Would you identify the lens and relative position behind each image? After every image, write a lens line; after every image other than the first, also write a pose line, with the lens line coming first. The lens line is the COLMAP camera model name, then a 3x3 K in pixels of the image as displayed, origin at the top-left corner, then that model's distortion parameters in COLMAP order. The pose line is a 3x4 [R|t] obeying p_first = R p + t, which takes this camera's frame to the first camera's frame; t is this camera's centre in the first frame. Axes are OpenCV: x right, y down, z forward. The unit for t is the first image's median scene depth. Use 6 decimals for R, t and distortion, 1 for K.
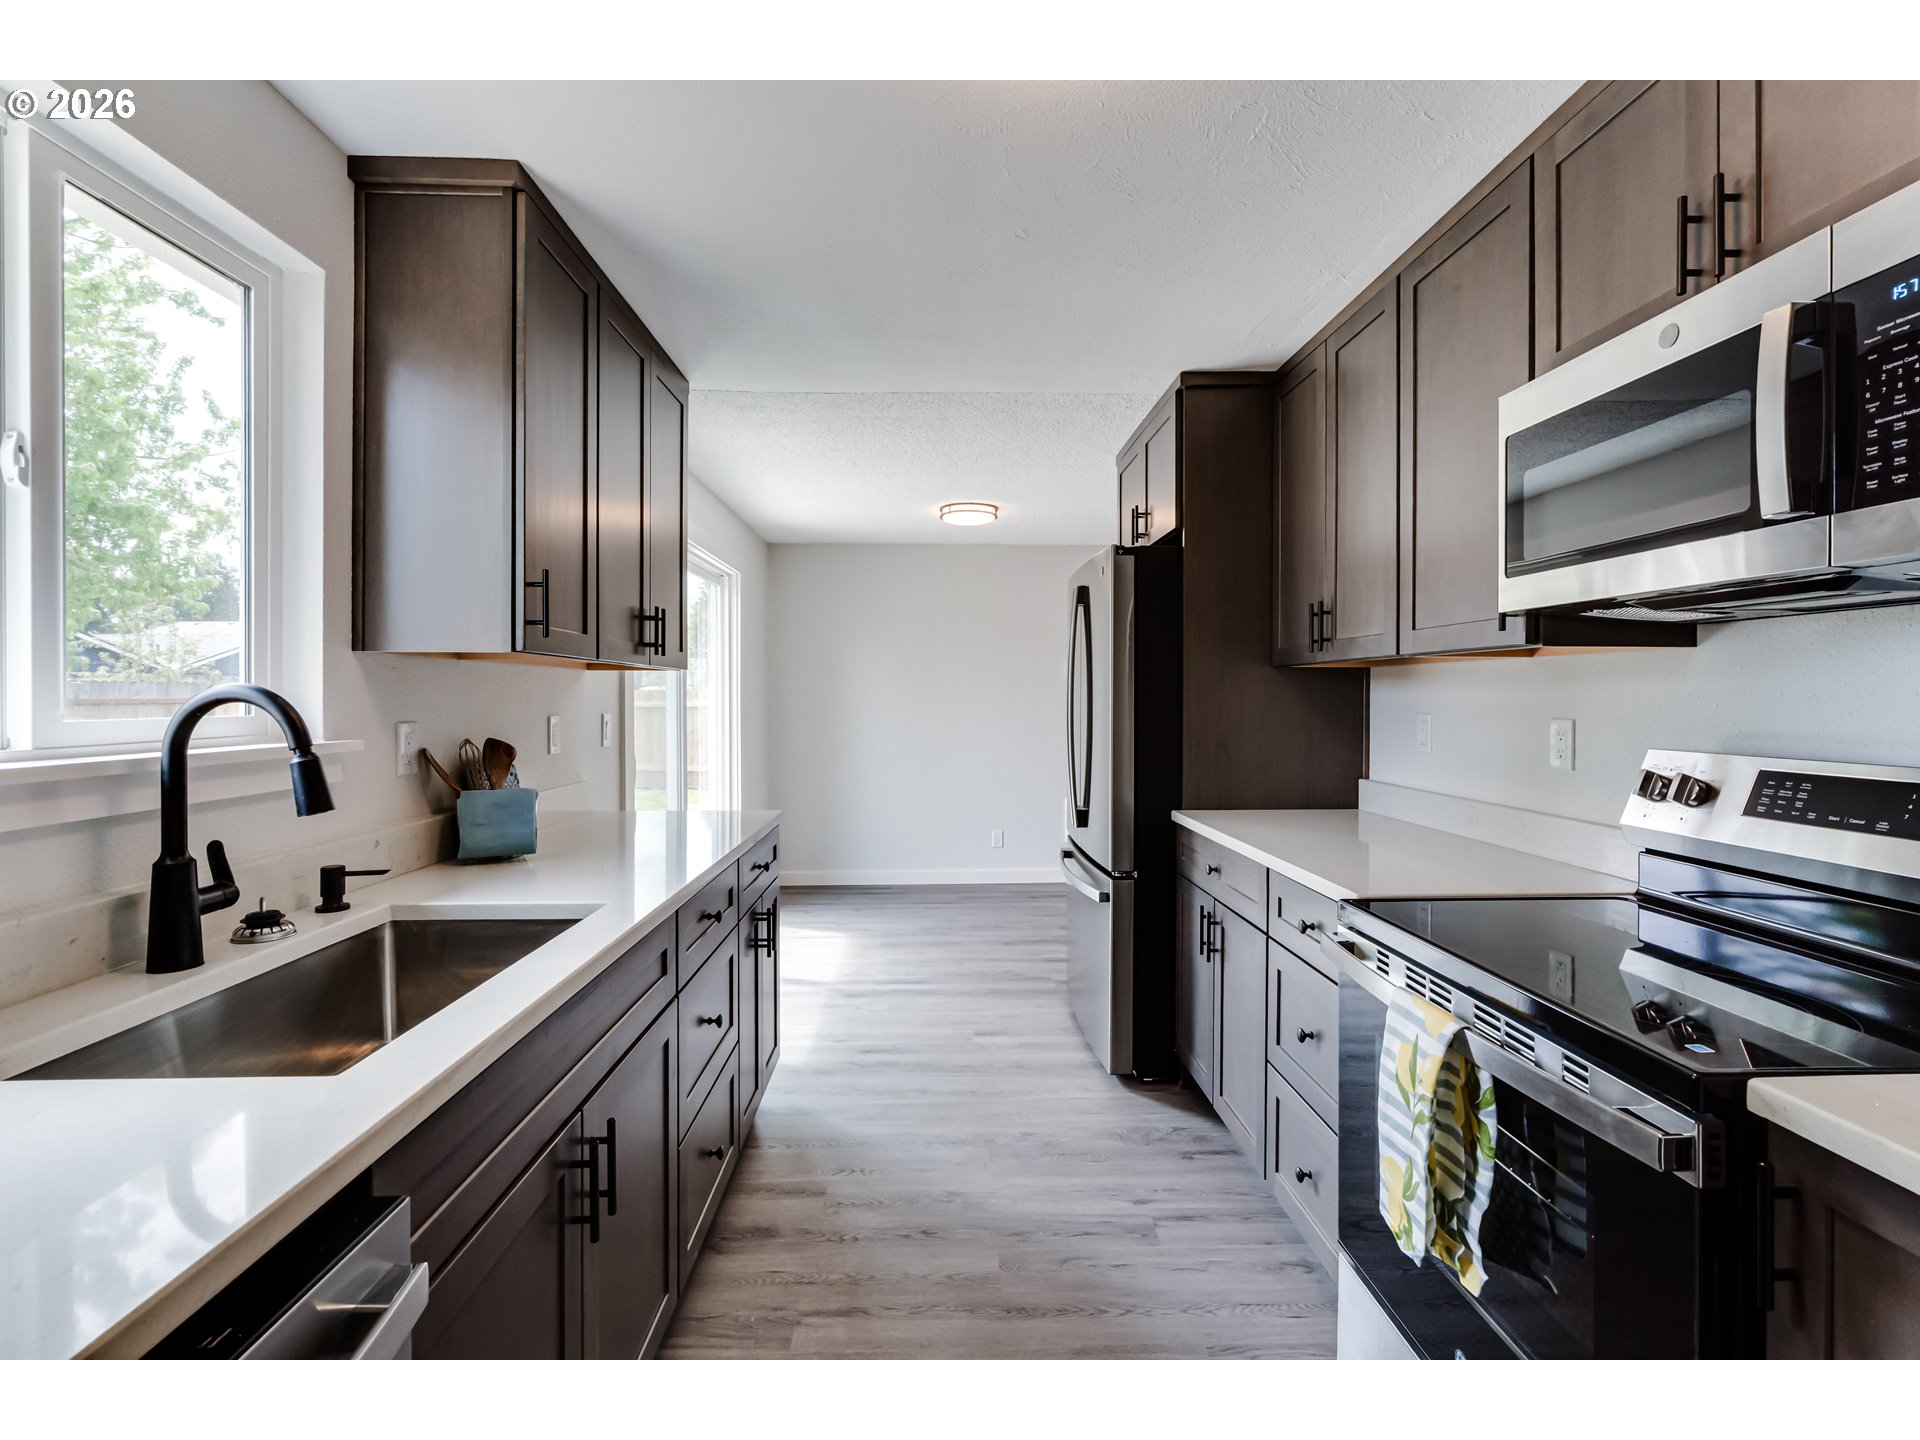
lens RADIAL K [[877.1, 0, 958.0], [0, 877.1, 706.3], [0, 0, 1]] dist [-0.000880, -0.000495]
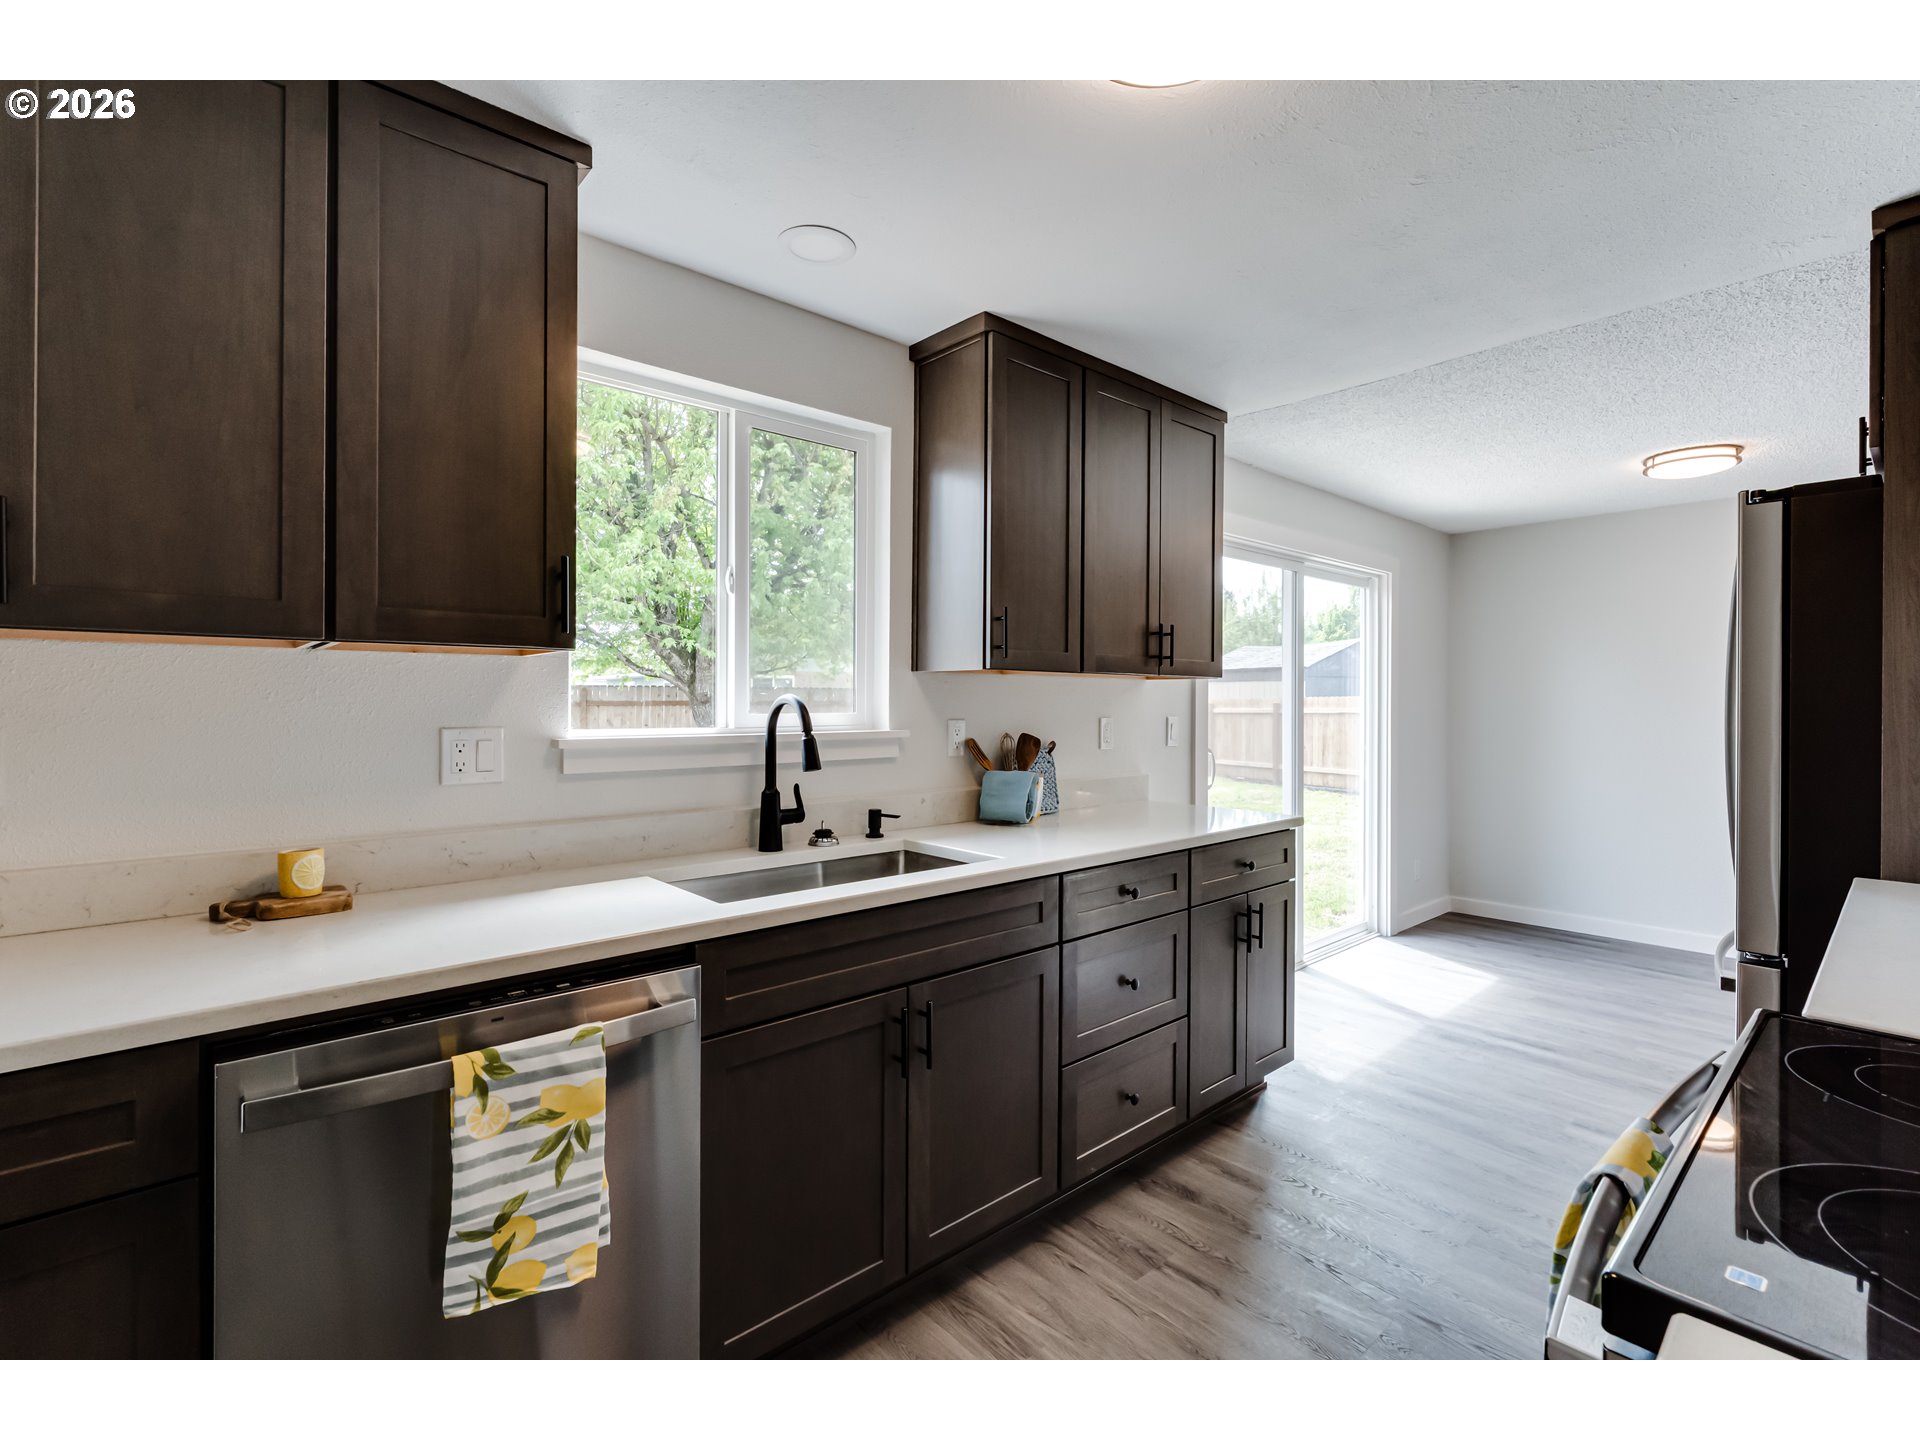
lens RADIAL K [[877.1, 0, 958.0], [0, 877.1, 706.3], [0, 0, 1]] dist [-0.000880, -0.000495]
pose [[0.641206, 0.007538, -0.767332, 0.502291], [-0.011747, 0.999931, 0.000006, -0.003706], [0.767279, 0.009010, 0.641250, 0.087762]]
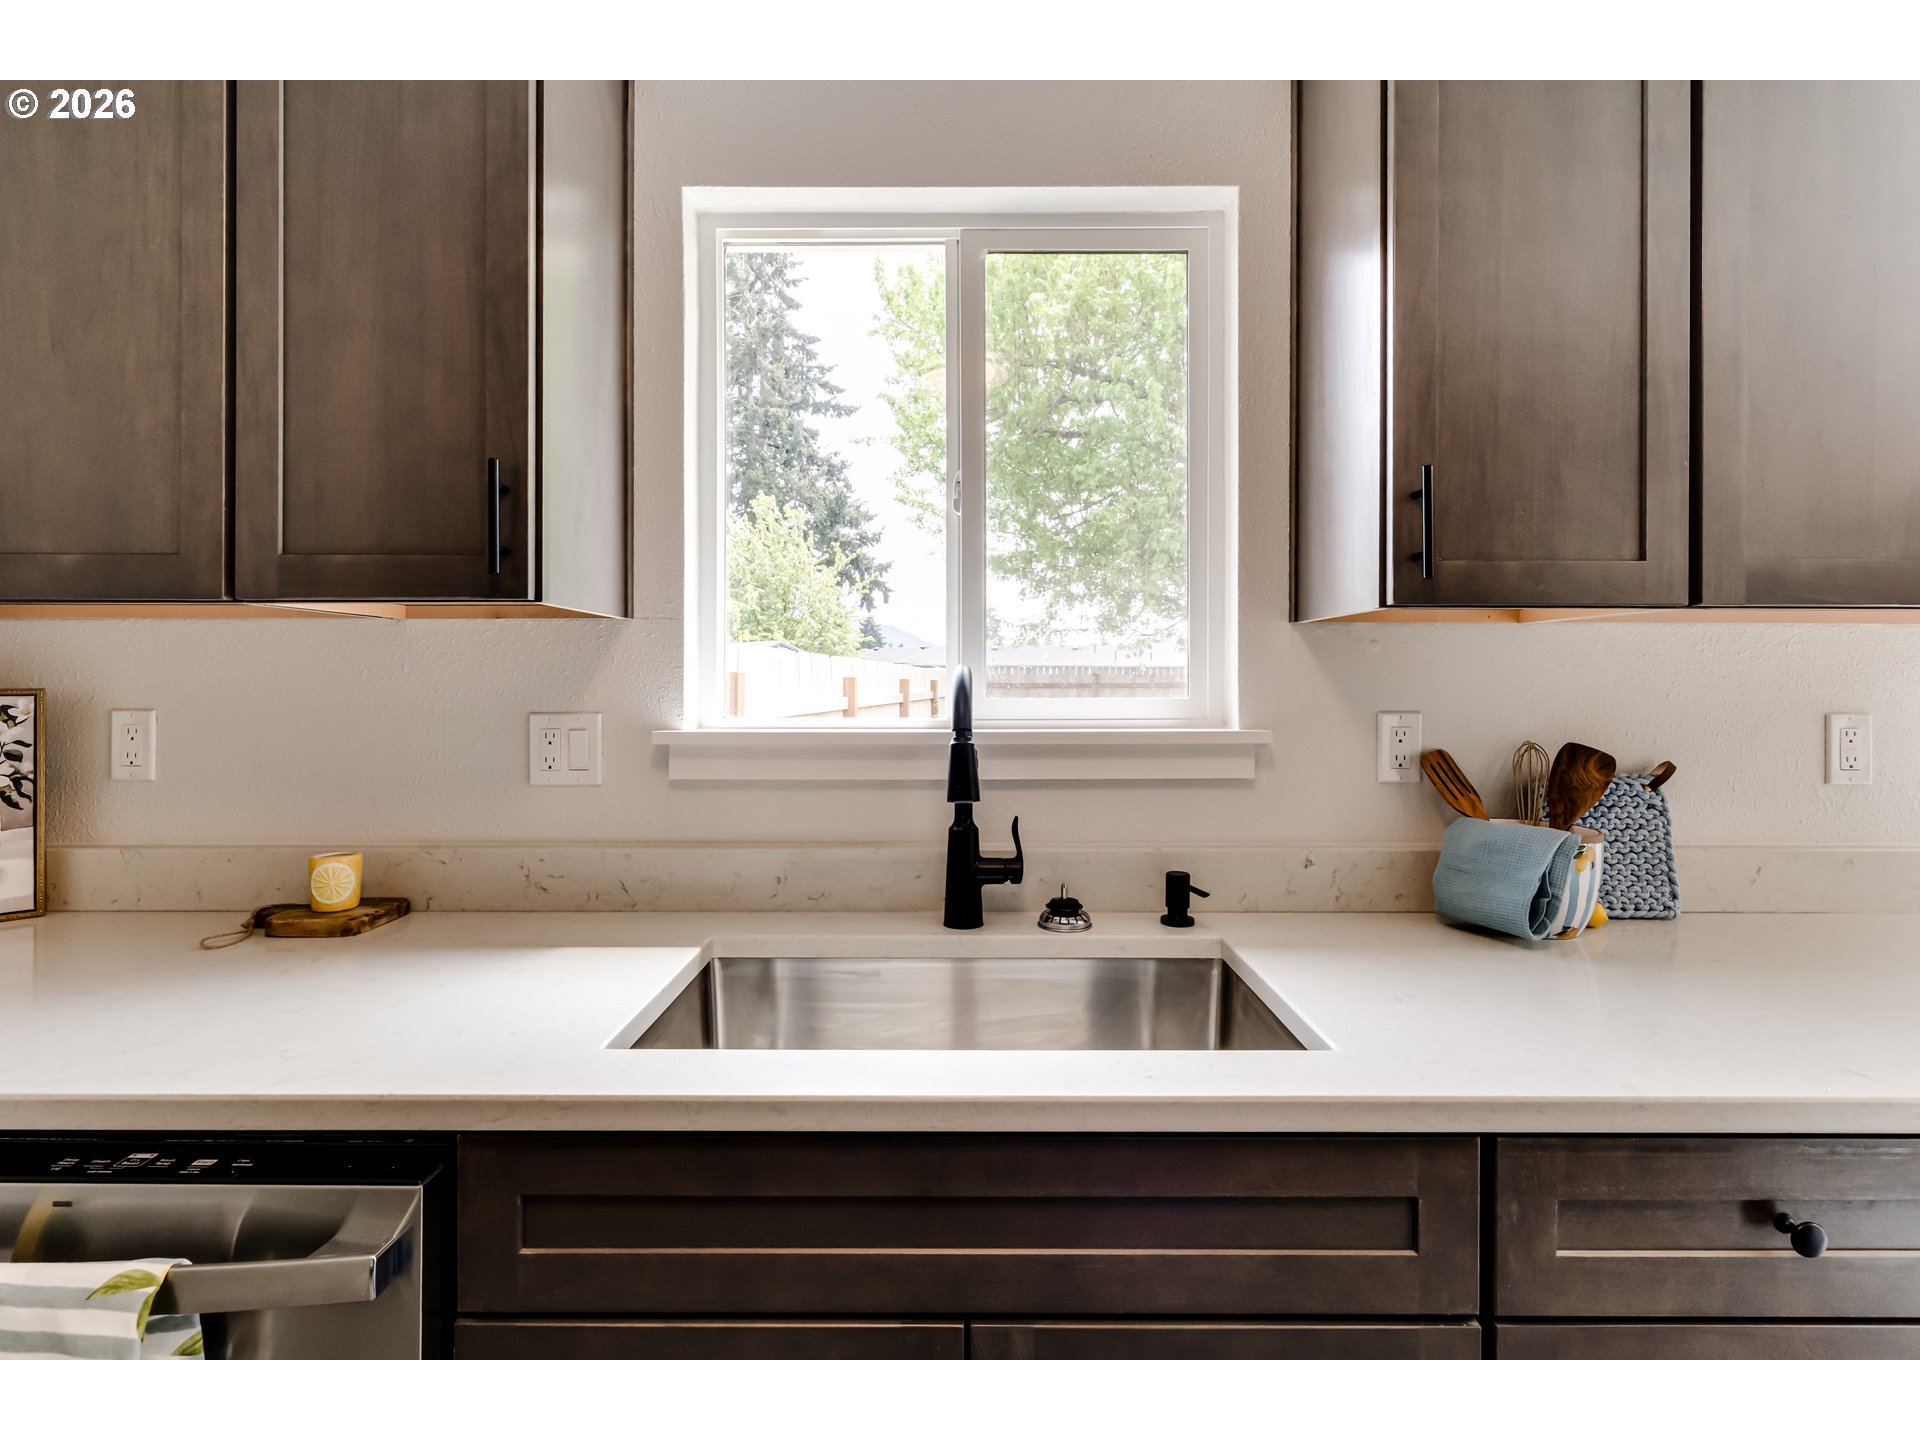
lens RADIAL K [[890.8, 0, 958.0], [0, 890.8, 679.5], [0, 0, 1]] dist [-0.004241, -0.000365]
pose [[-0.031732, -0.000152, -0.999496, 0.148713], [-0.010390, 0.999946, 0.000178, -0.006111], [0.999442, 0.010391, -0.031732, 0.688252]]
